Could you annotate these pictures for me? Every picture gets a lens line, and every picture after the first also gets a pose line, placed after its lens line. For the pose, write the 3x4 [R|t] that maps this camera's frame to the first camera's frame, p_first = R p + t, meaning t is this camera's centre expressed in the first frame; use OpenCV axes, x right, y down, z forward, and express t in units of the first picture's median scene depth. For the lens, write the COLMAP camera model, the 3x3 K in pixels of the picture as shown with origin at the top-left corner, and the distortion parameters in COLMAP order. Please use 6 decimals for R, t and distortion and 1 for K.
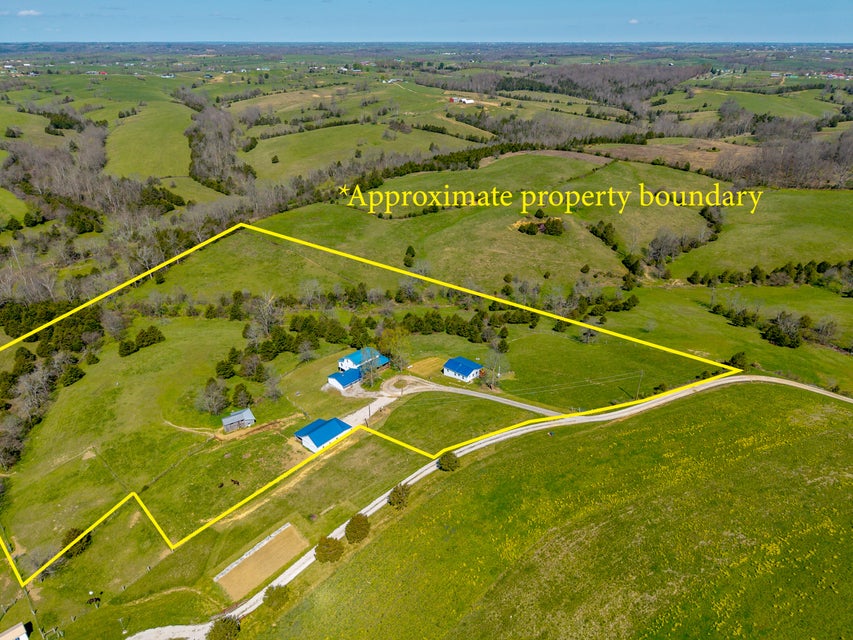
lens RADIAL K [[577.9, 0, 426.5], [0, 577.9, 320.0], [0, 0, 1]] dist [0.001426, -0.000257]
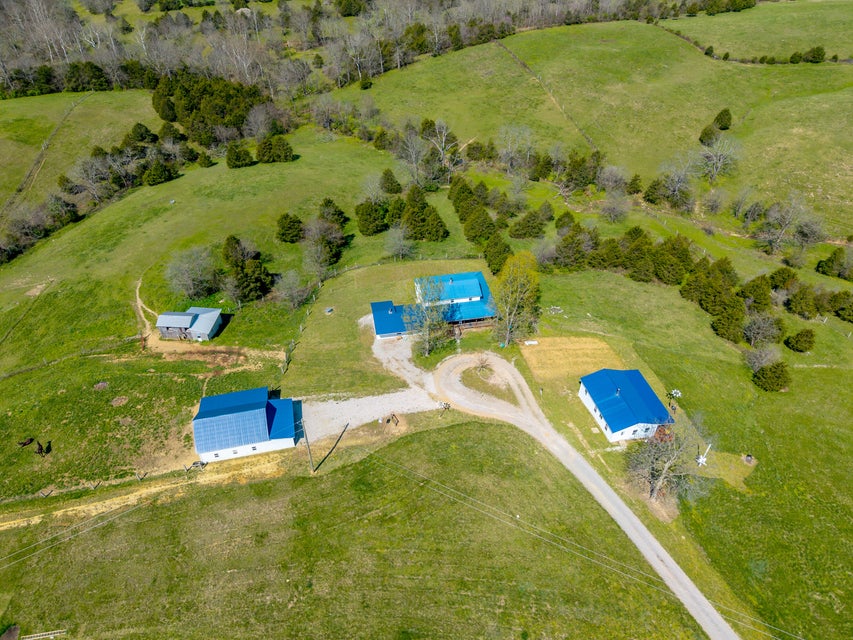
lens RADIAL K [[577.9, 0, 426.5], [0, 577.9, 320.0], [0, 0, 1]] dist [0.001426, -0.000257]
pose [[0.808663, 0.378826, -0.450062, 0.106868], [-0.258408, 0.916041, 0.306748, -0.059008], [0.528479, -0.131756, 0.838660, 0.546983]]
